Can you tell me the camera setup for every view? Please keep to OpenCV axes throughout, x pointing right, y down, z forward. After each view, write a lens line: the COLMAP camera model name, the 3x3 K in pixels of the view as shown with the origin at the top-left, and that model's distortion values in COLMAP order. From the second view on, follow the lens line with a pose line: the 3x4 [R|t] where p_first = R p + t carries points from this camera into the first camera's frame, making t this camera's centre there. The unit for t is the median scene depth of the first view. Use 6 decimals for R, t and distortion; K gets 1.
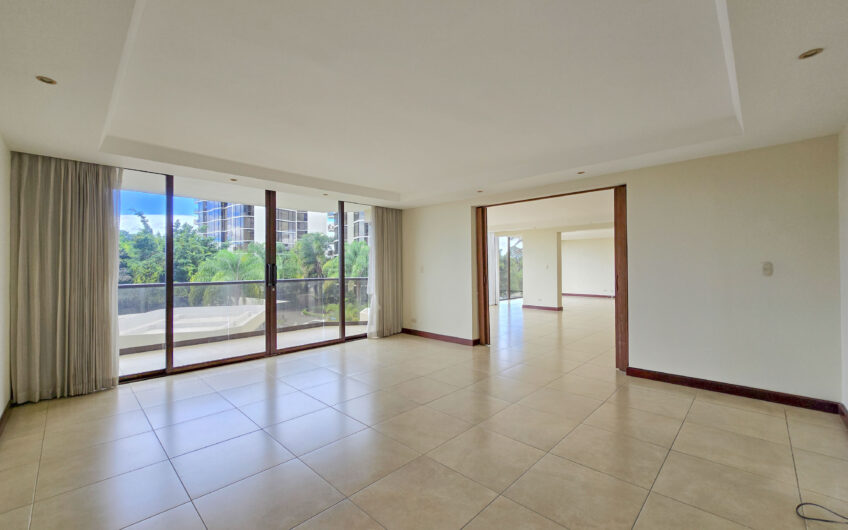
lens RADIAL K [[351.1, 0, 427.5], [0, 351.1, 261.9], [0, 0, 1]] dist [-0.000070, -0.000081]
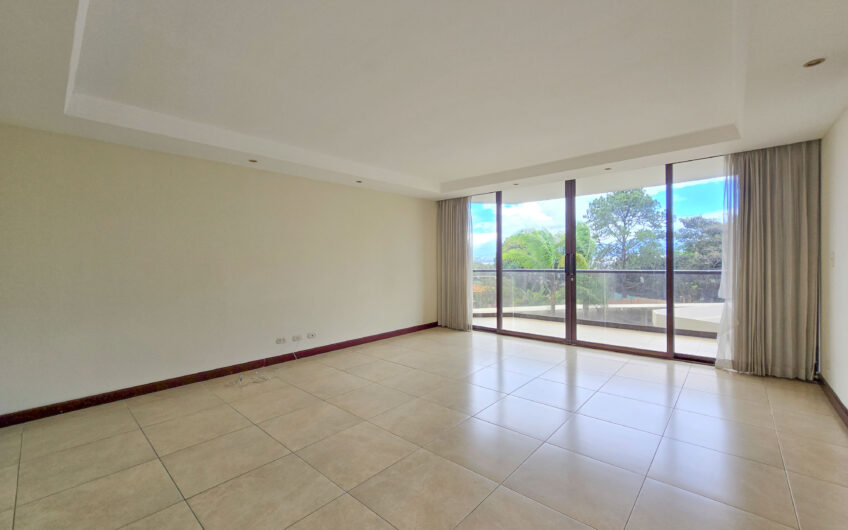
lens RADIAL K [[352.6, 0, 432.1], [0, 352.6, 267.1], [0, 0, 1]] dist [-0.000276, 0.000053]
pose [[0.028280, 0.025743, -0.999269, 0.561489], [0.027515, 0.999269, 0.026522, 0.006207], [0.999221, -0.028245, 0.027551, 0.584412]]
